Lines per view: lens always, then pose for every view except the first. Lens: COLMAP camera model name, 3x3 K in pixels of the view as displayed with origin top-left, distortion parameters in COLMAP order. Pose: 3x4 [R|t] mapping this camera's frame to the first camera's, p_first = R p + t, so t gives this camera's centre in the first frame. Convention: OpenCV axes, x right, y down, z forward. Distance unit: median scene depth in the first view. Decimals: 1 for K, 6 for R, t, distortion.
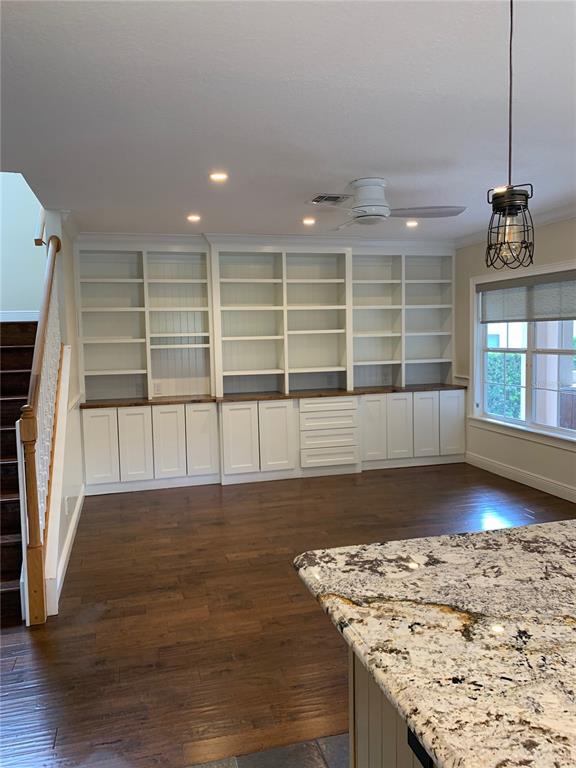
lens RADIAL K [[587.5, 0, 288.0], [0, 587.5, 384.0], [0, 0, 1]] dist [0.006804, -0.013831]
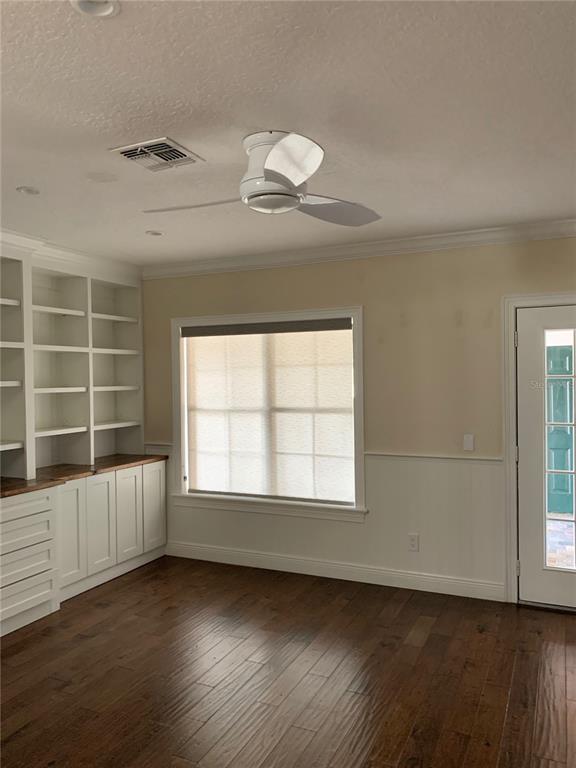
lens RADIAL K [[587.5, 0, 288.7], [0, 587.5, 382.8], [0, 0, 1]] dist [0.006804, -0.013831]
pose [[0.639445, 0.014246, 0.768704, -0.195091], [0.057907, 0.996096, -0.066630, -0.031597], [-0.766653, 0.087120, 0.636124, 0.375040]]
